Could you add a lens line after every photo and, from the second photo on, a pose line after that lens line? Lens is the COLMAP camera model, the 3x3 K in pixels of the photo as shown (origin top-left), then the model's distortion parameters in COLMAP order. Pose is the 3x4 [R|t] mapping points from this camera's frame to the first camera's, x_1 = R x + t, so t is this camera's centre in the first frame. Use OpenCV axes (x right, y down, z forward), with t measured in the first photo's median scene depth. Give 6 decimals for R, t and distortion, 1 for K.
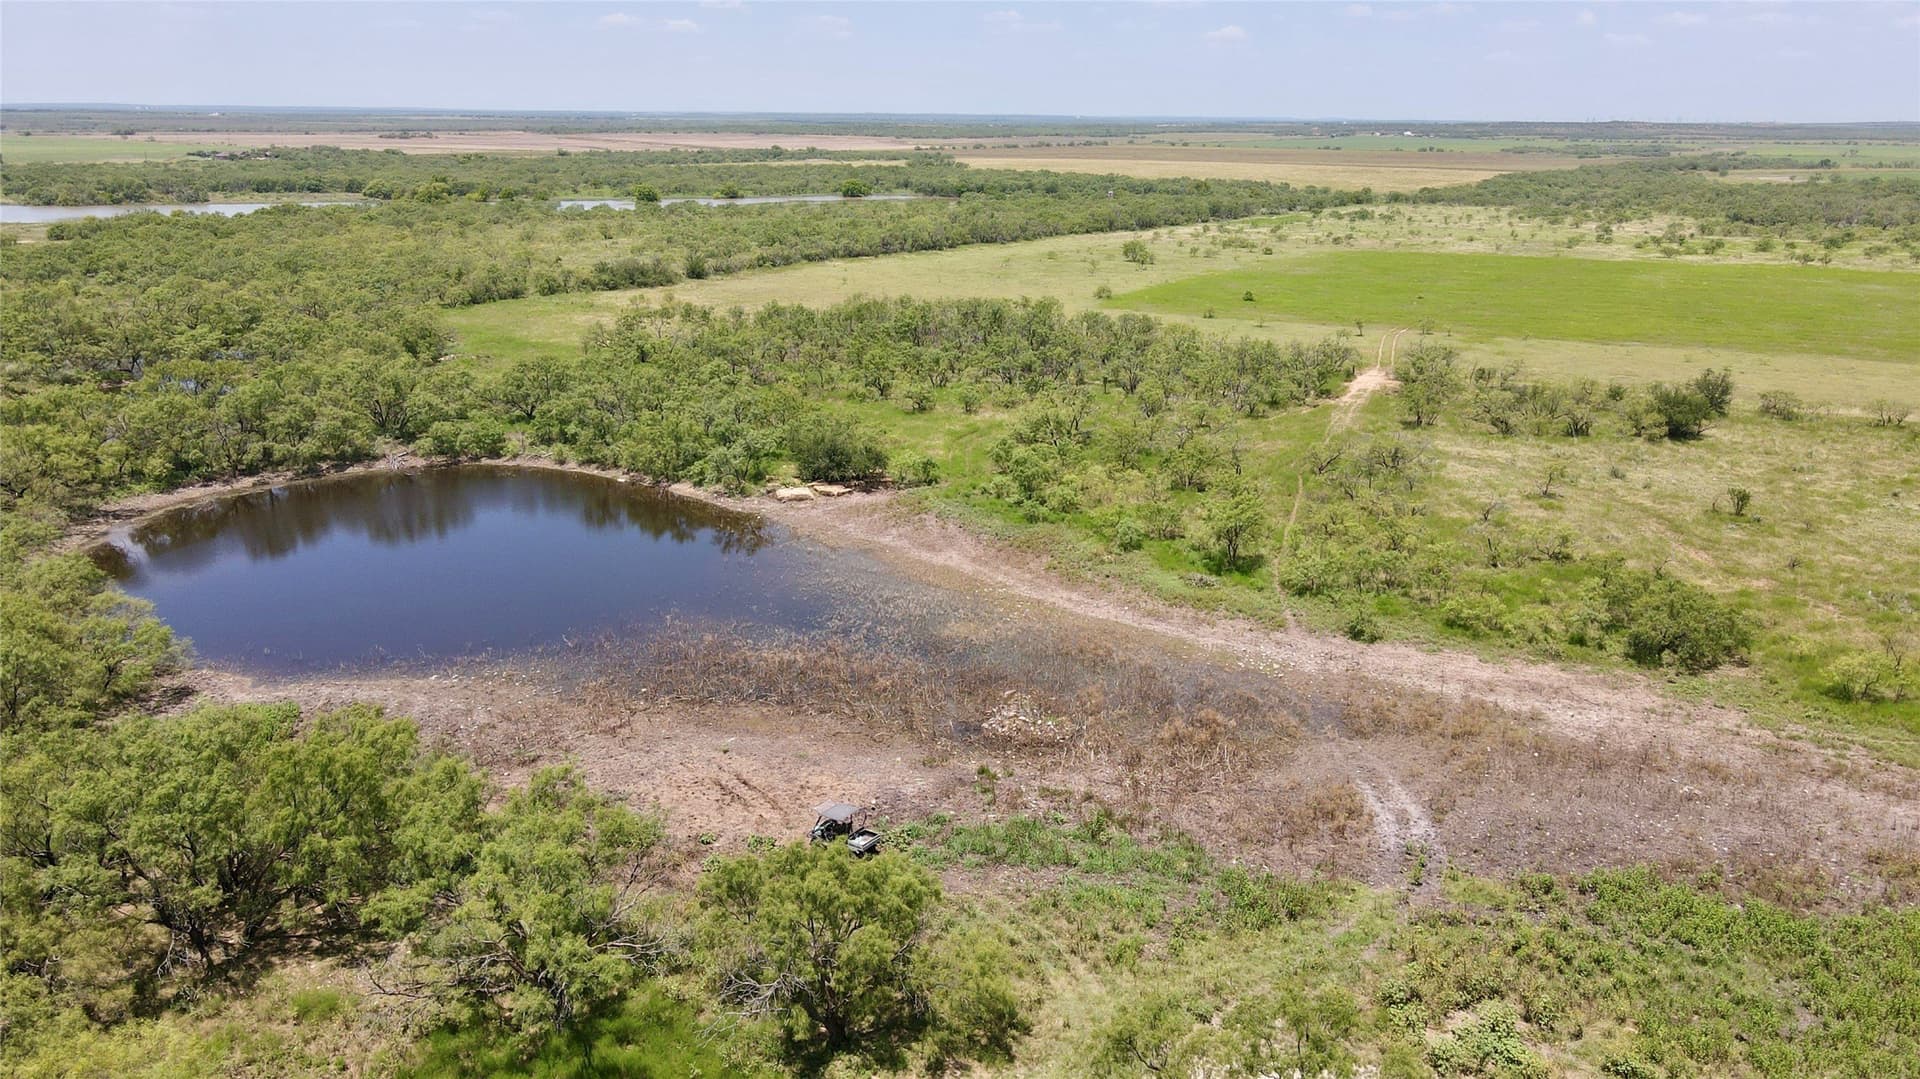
lens RADIAL K [[1389.7, 0, 948.5], [0, 1389.7, 537.6], [0, 0, 1]] dist [0.006763, 0.004433]
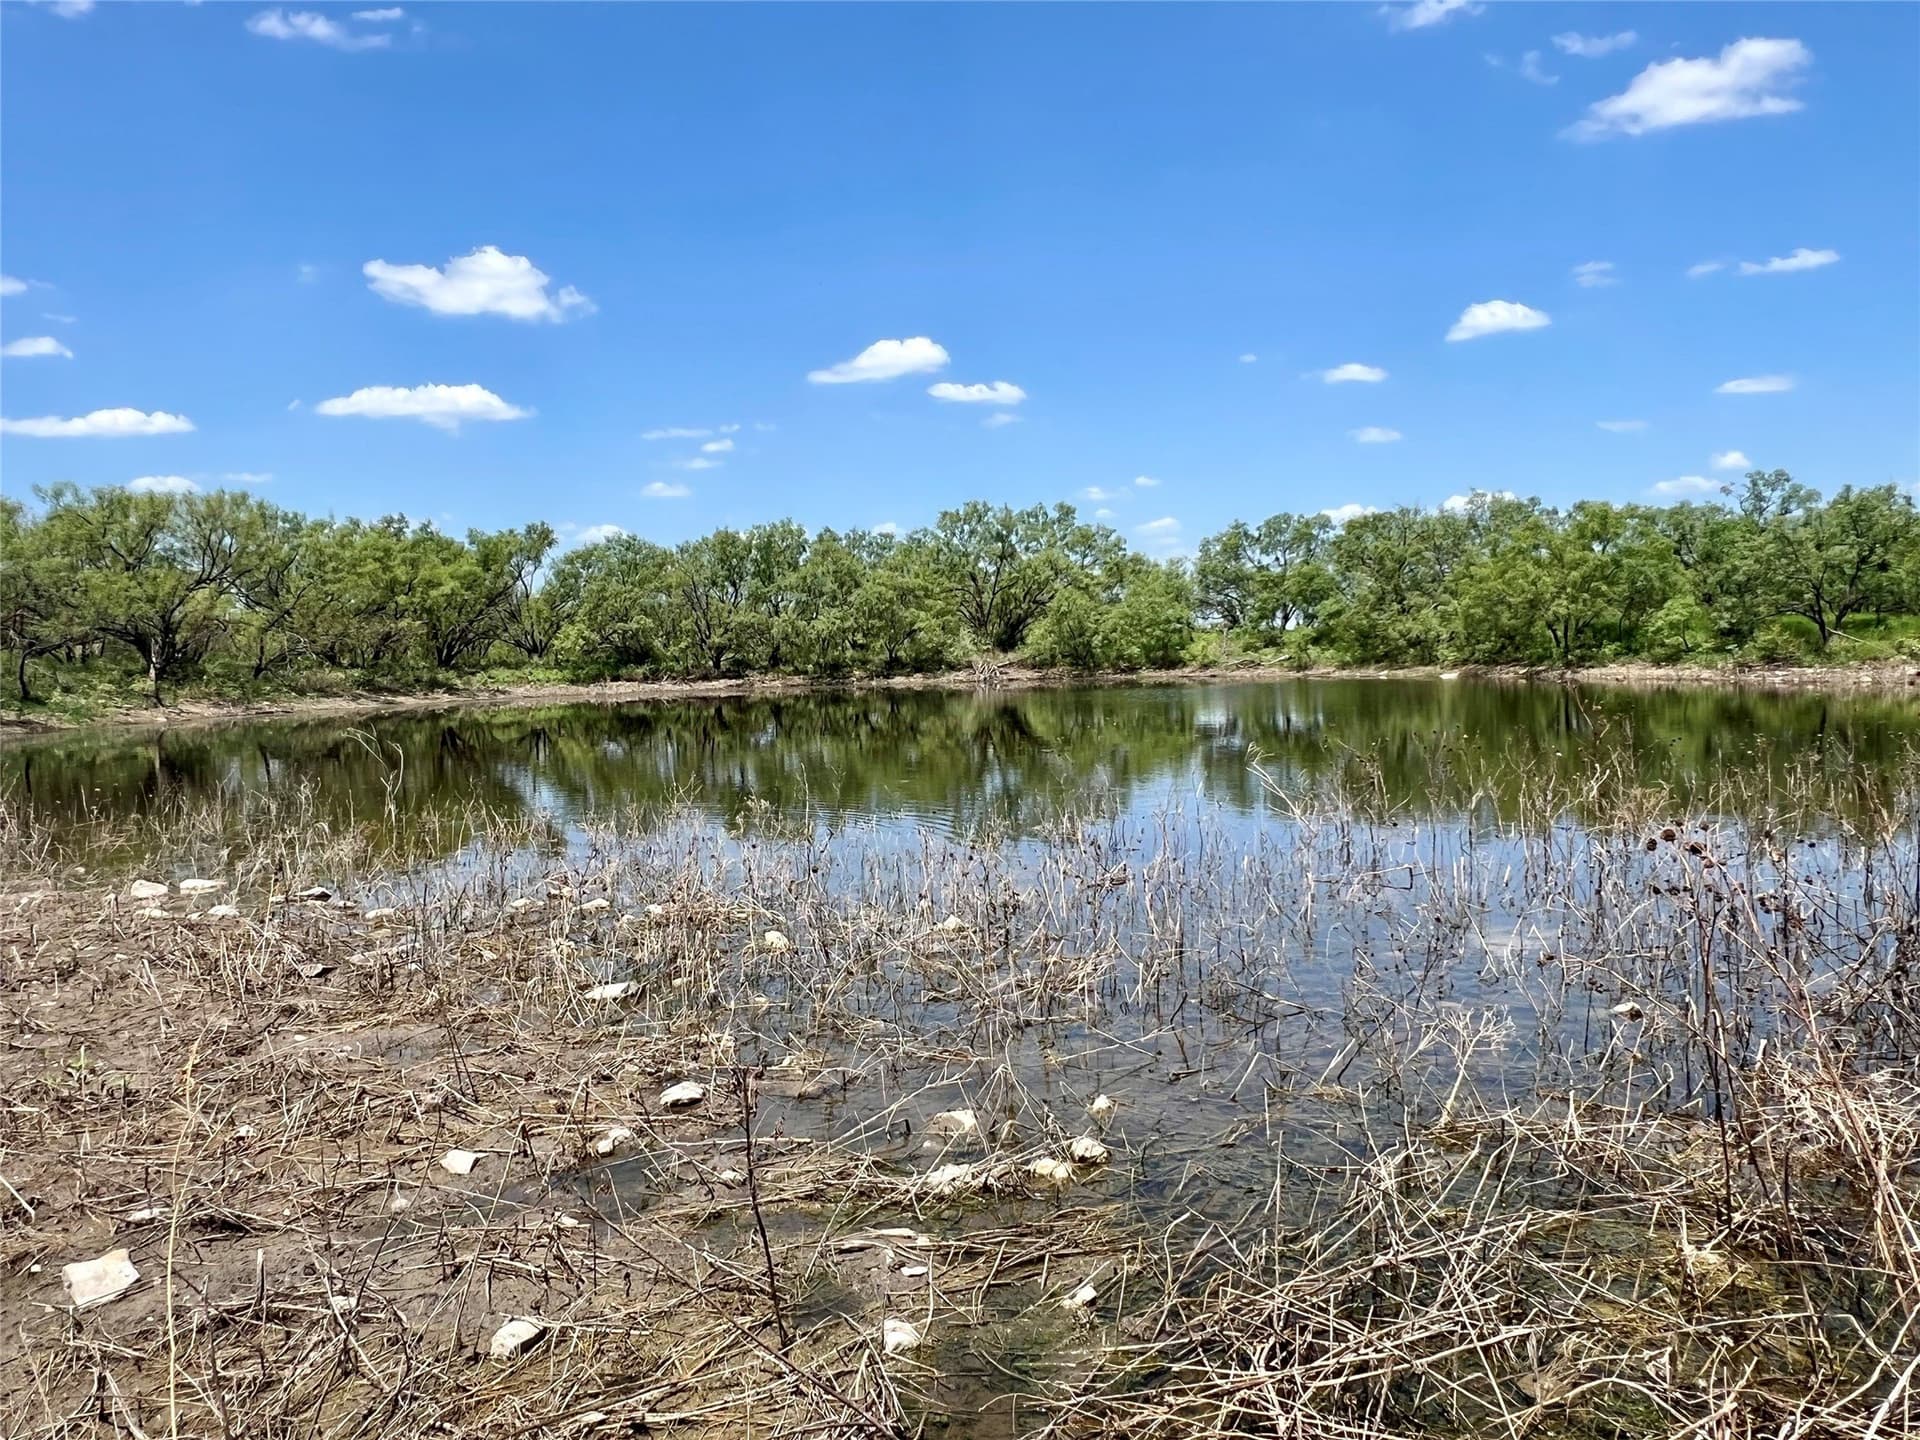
lens RADIAL K [[1284.1, 0, 961.4], [0, 1284.1, 715.3], [0, 0, 1]] dist [-0.017383, 0.001633]
pose [[0.871637, -0.014276, -0.489944, -0.174796], [-0.103220, 0.971814, -0.211950, 0.066334], [0.479161, 0.235315, 0.845595, 0.612118]]
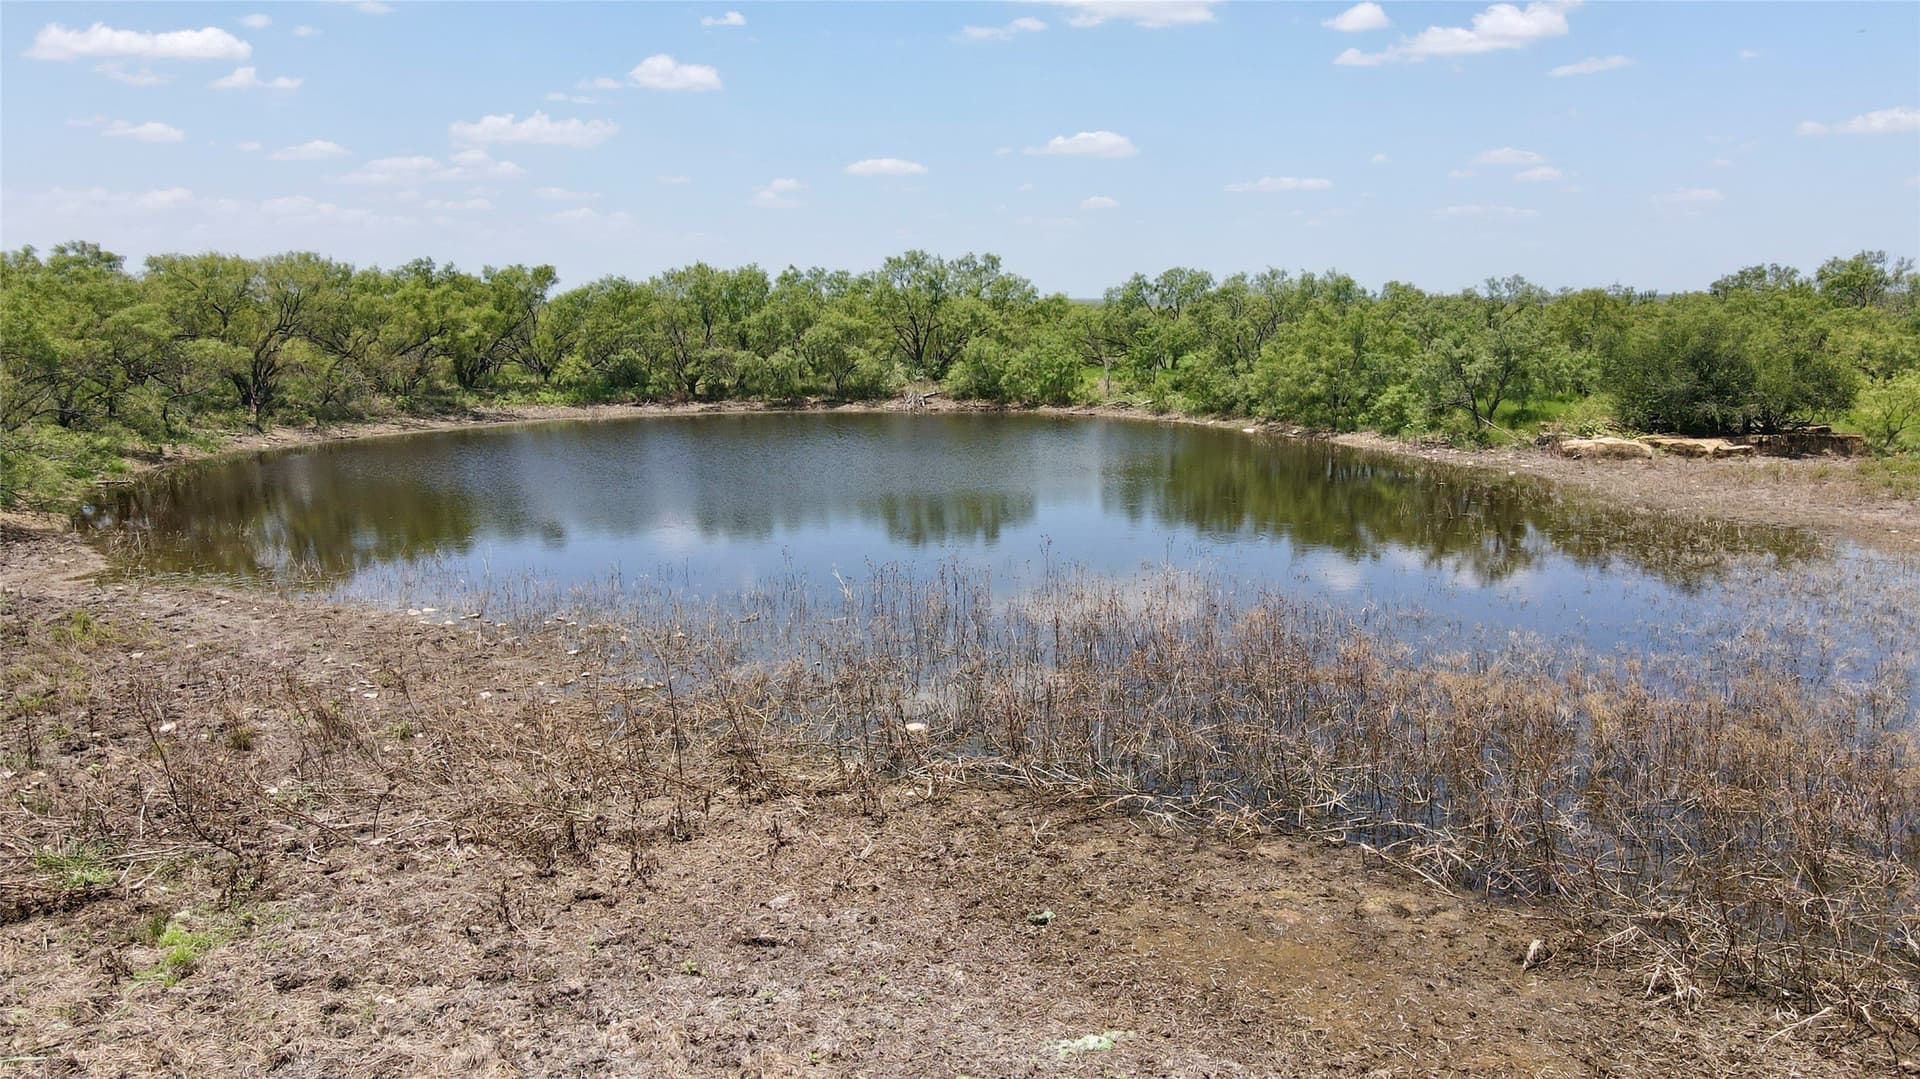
lens RADIAL K [[1389.7, 0, 965.2], [0, 1389.7, 536.2], [0, 0, 1]] dist [0.006763, 0.004433]
pose [[0.859224, 0.068289, -0.507022, -0.056226], [-0.132390, 0.986973, -0.091423, 0.061808], [0.494174, 0.145677, 0.857071, 0.498040]]
